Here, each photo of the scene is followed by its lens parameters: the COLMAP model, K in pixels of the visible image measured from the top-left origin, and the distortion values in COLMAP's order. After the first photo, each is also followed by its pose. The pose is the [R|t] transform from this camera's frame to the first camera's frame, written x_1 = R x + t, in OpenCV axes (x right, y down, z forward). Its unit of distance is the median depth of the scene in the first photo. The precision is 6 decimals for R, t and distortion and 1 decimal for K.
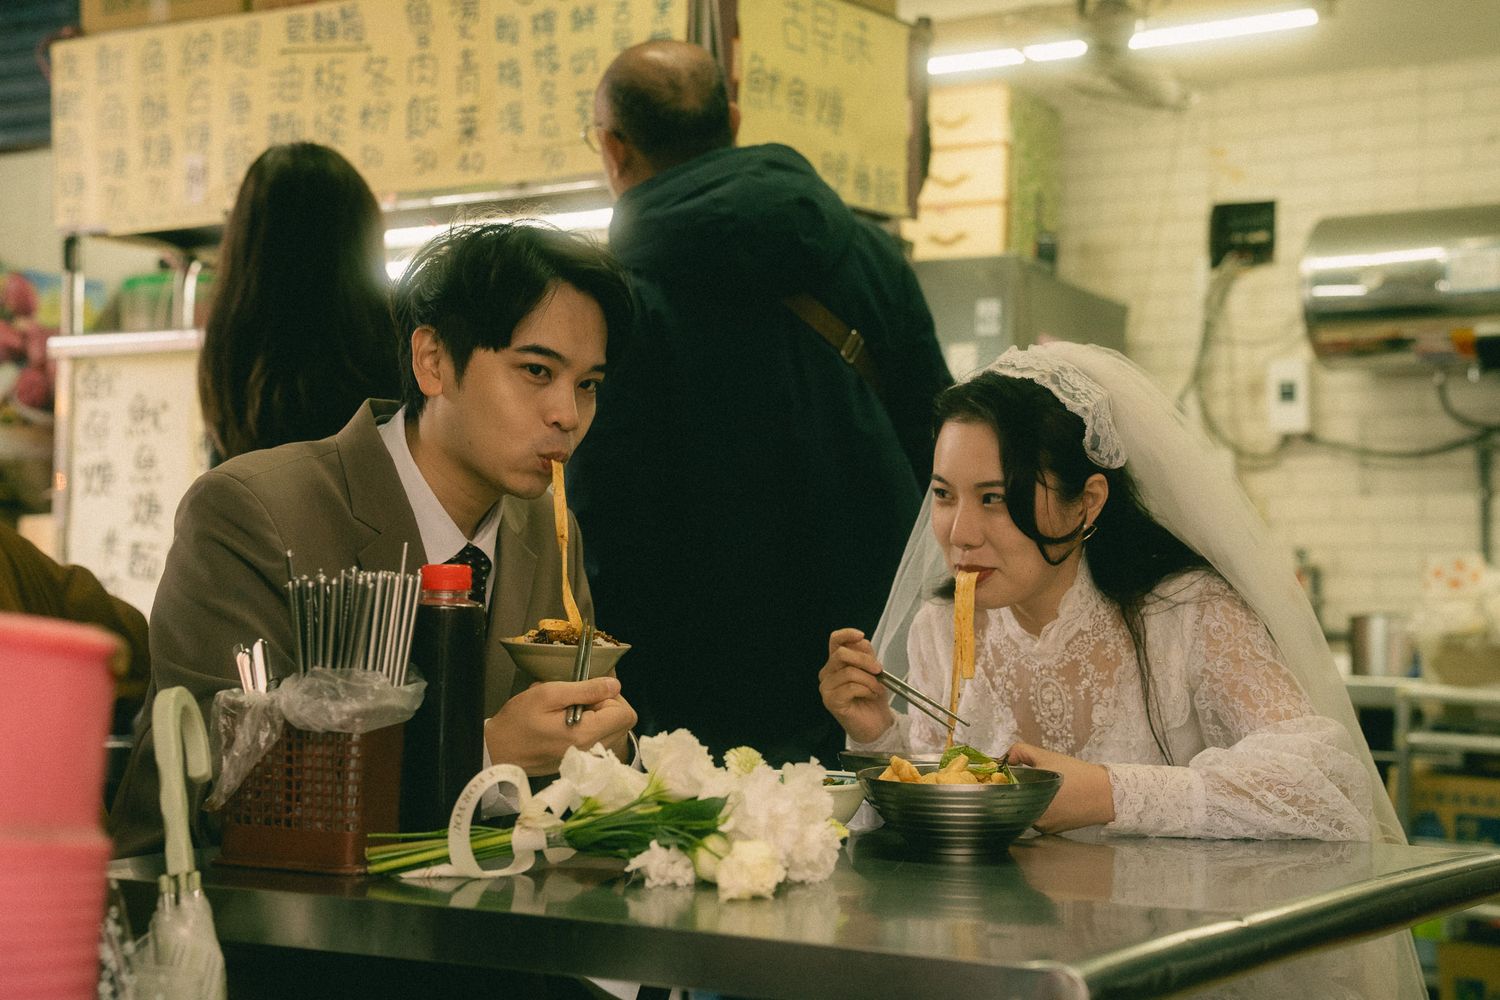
lens RADIAL K [[2417.8, 0, 803.1], [0, 2417.8, 438.4], [0, 0, 1]] dist [0.271660, -0.099253]
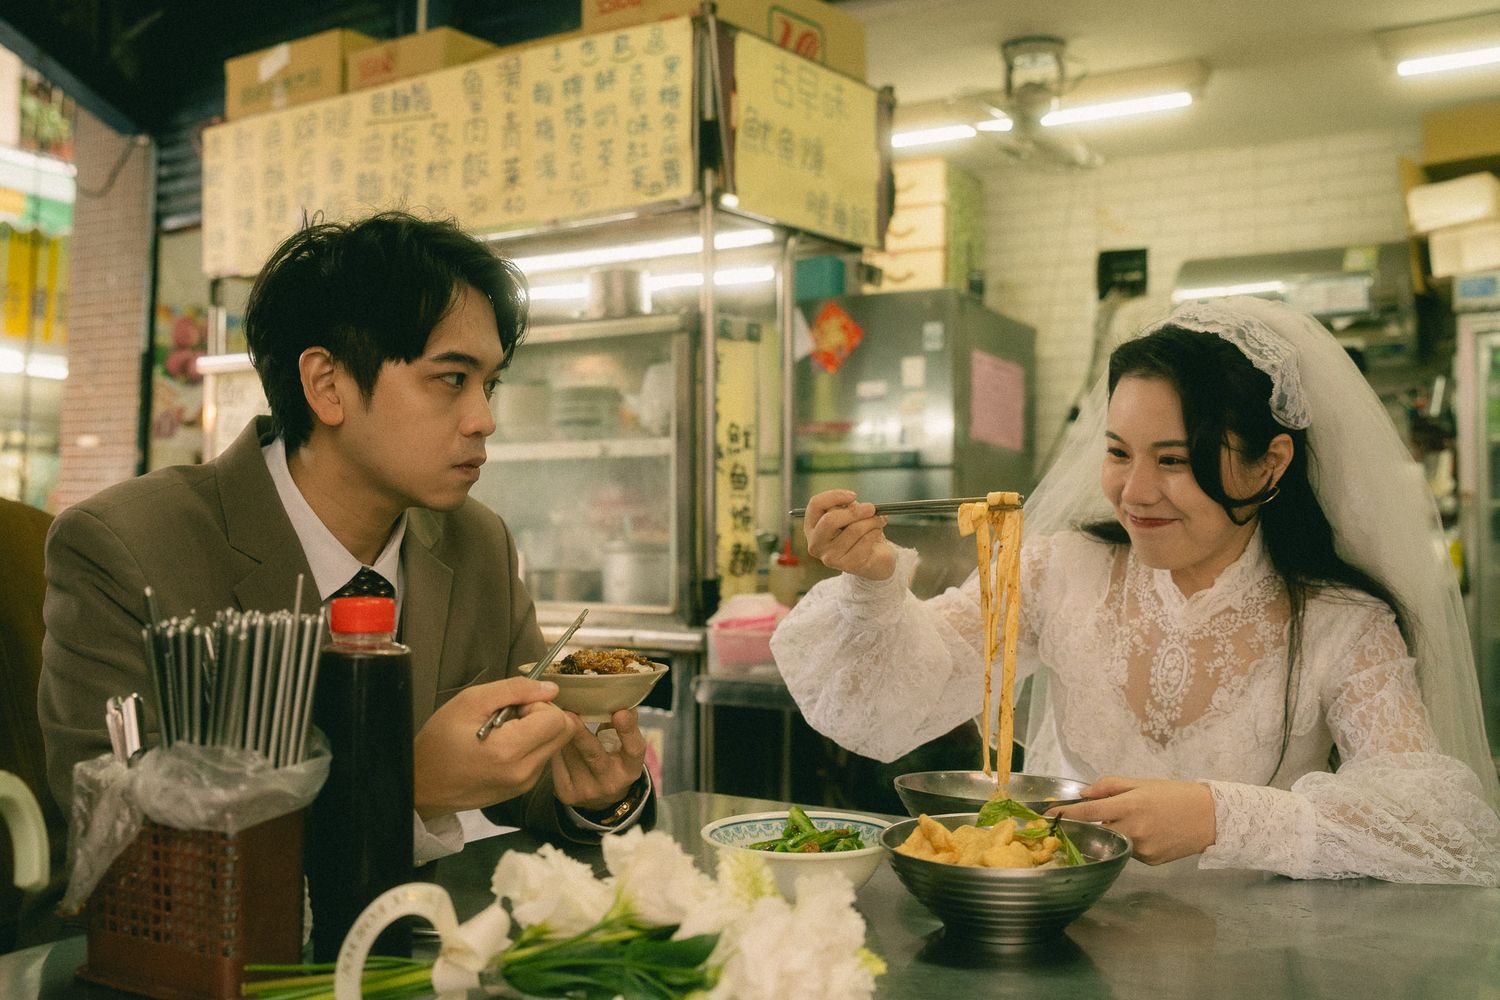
lens RADIAL K [[1562.0, 0, 750.0], [0, 1562.0, 500.0], [0, 0, 1]] dist [-0.084915, 0.012616]
pose [[0.999750, -0.006974, -0.021237, -0.004921], [0.007901, 0.999006, 0.043871, -0.000632], [0.020910, -0.044028, 0.998811, 0.235005]]
